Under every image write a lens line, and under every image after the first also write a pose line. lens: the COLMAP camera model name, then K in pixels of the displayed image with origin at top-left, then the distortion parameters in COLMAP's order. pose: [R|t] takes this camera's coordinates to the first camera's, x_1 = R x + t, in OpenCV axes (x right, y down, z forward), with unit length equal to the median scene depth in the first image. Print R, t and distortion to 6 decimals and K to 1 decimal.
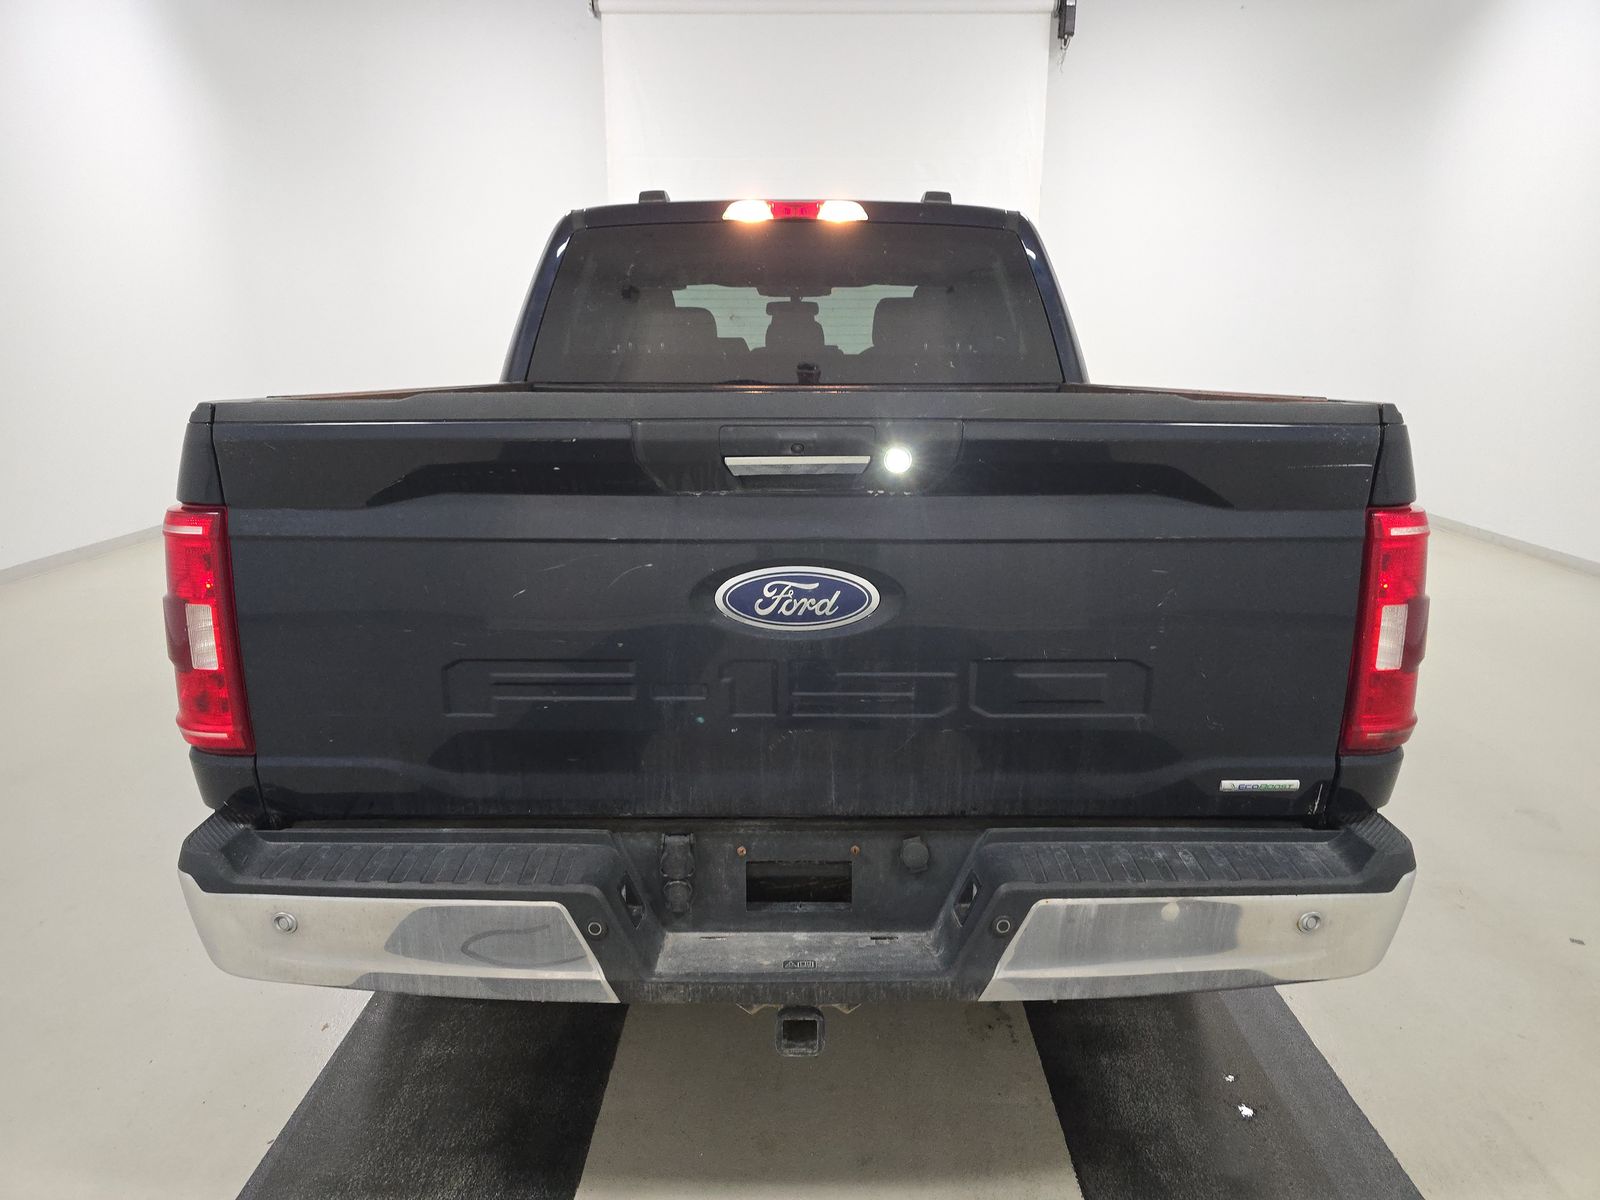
lens RADIAL K [[1071.9, 0, 799.5], [0, 1071.9, 597.4], [0, 0, 1]] dist [0.045053, -0.006275]
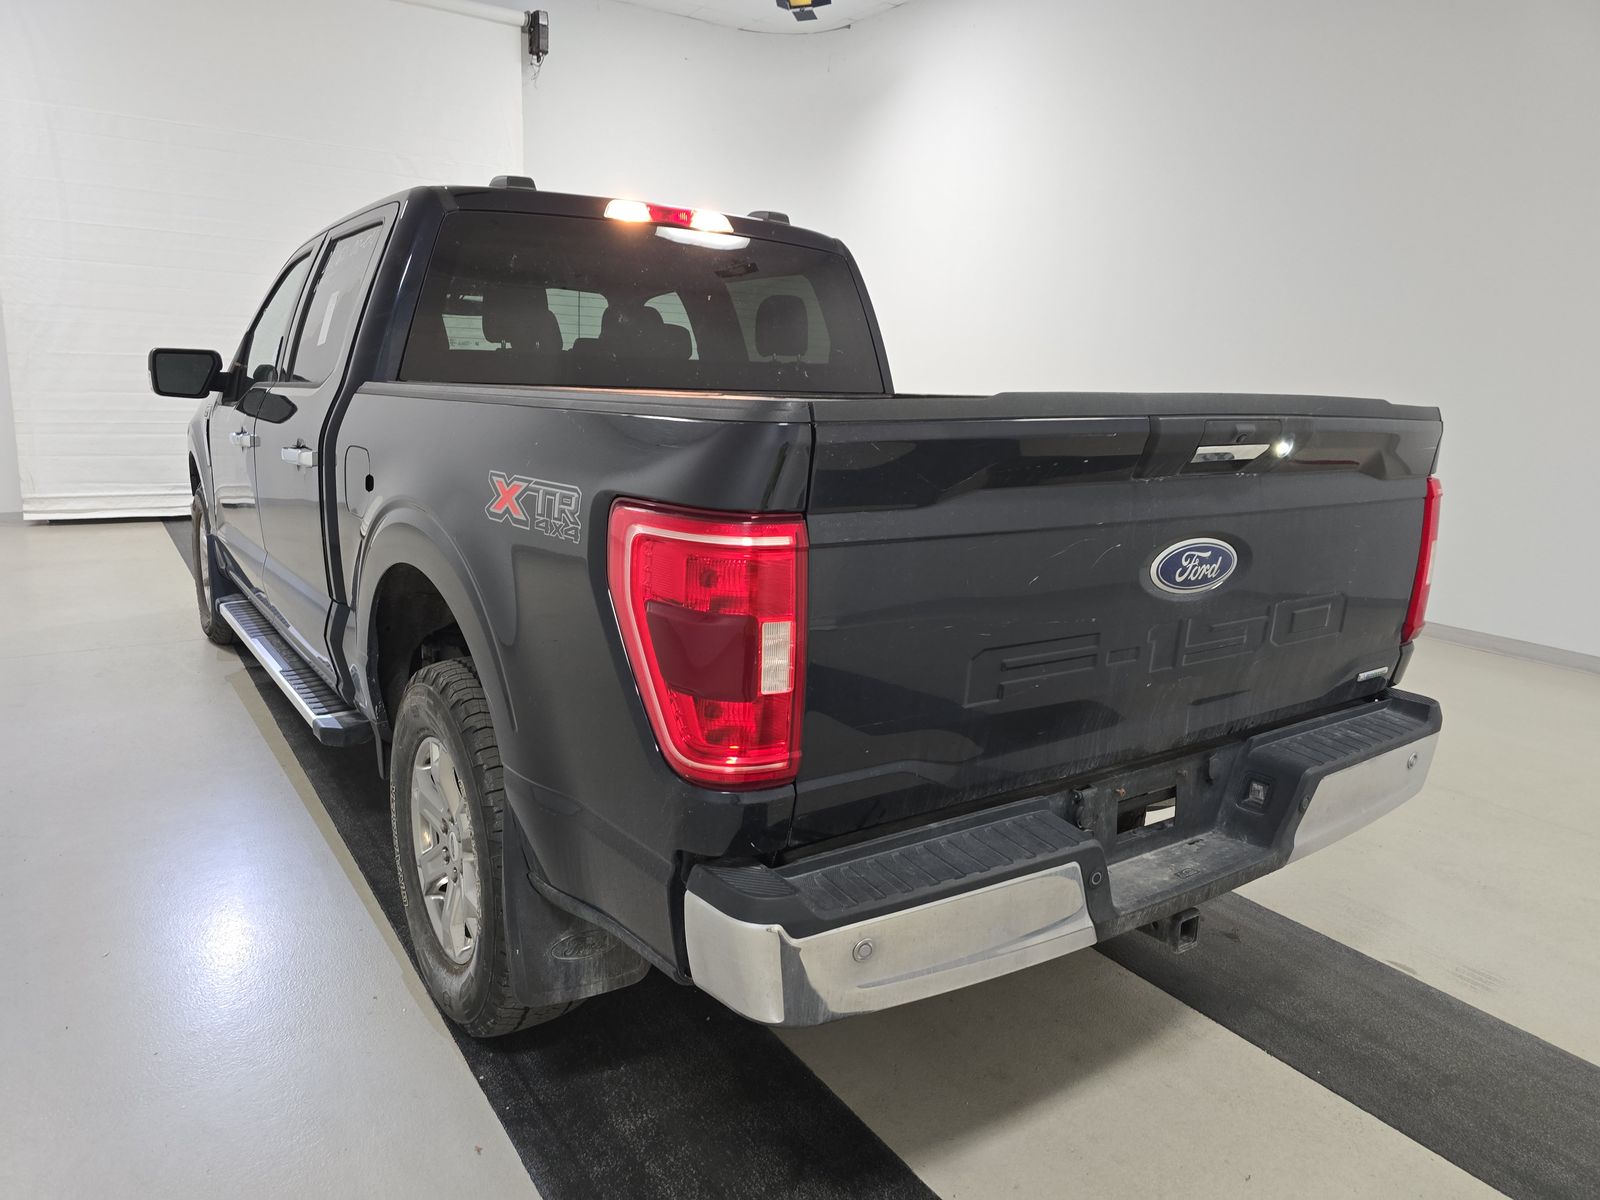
lens RADIAL K [[1071.9, 0, 802.2], [0, 1071.9, 601.1], [0, 0, 1]] dist [0.045053, -0.006275]
pose [[0.823139, -0.093080, 0.560159, -0.974315], [0.097596, 0.994985, 0.021919, -0.026896], [-0.559390, 0.036627, 0.828095, 0.228562]]
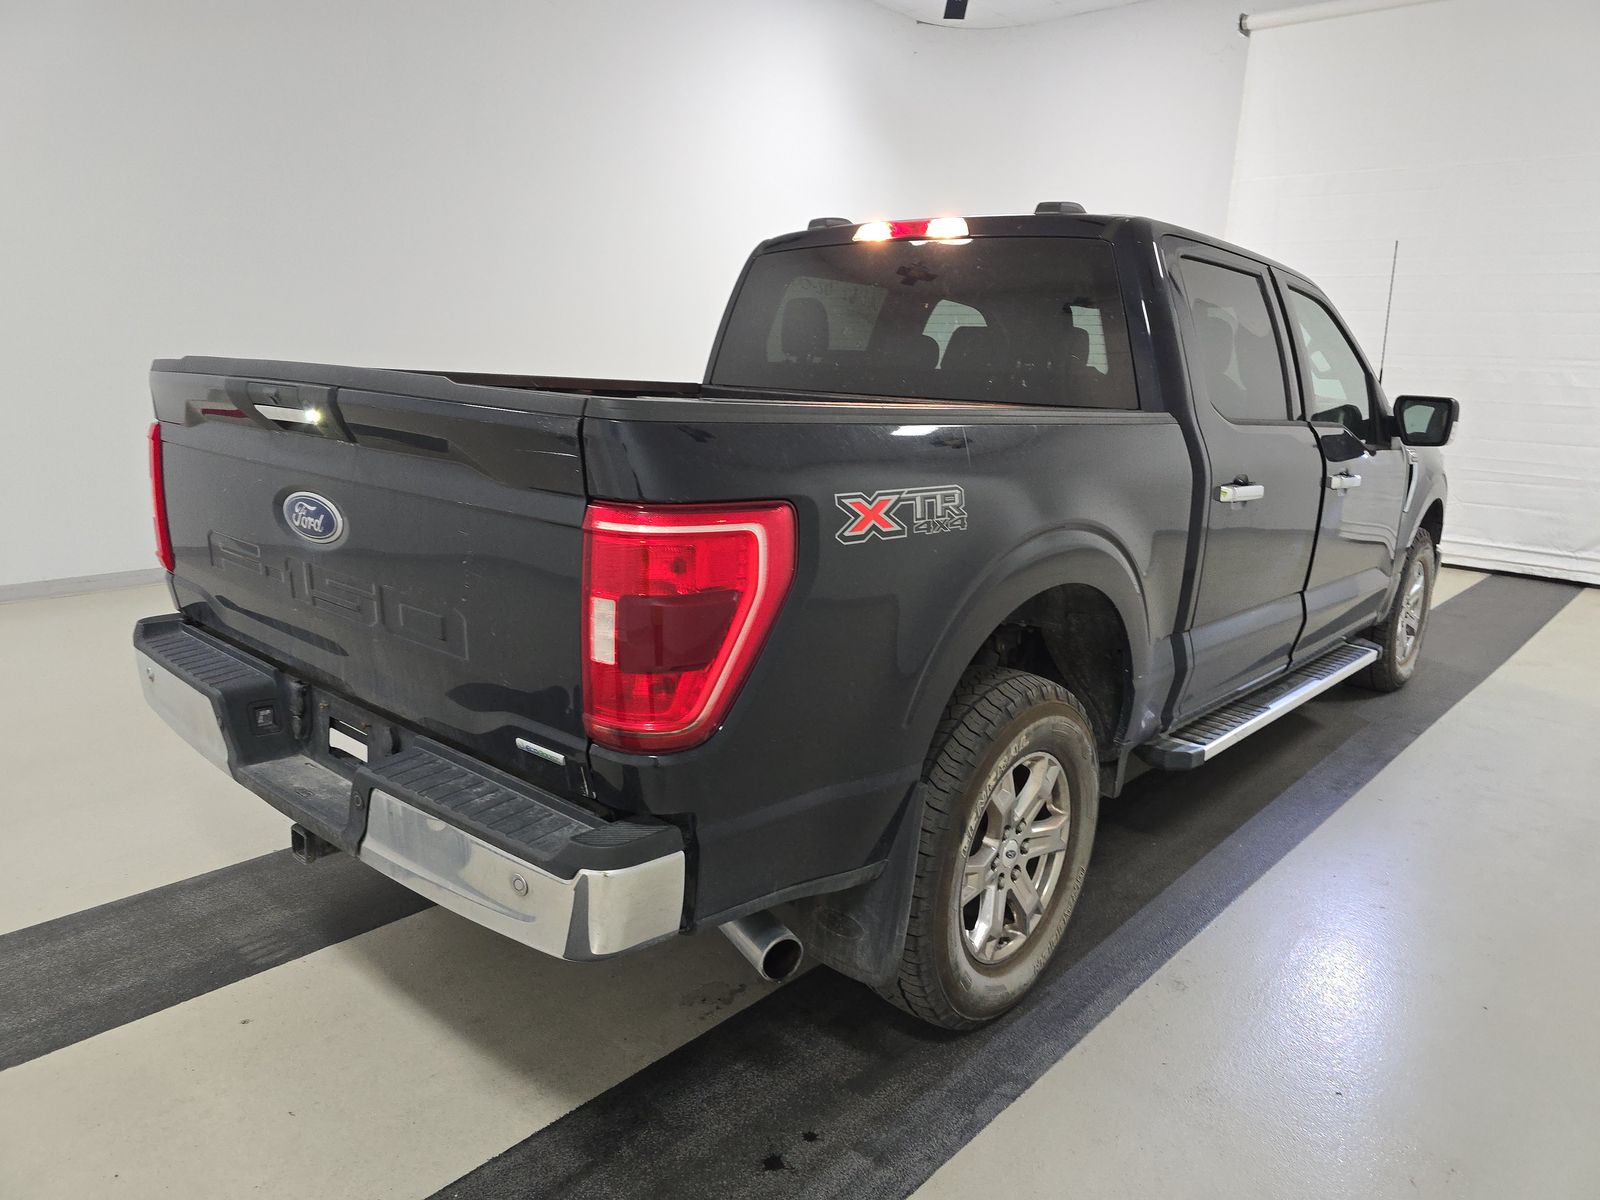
lens RADIAL K [[1071.9, 0, 803.2], [0, 1071.9, 591.0], [0, 0, 1]] dist [0.045053, -0.006275]
pose [[0.755730, 0.167586, -0.633077, 1.243147], [-0.188761, 0.981418, 0.034466, -0.065774], [0.627089, 0.093454, 0.773321, 0.322448]]
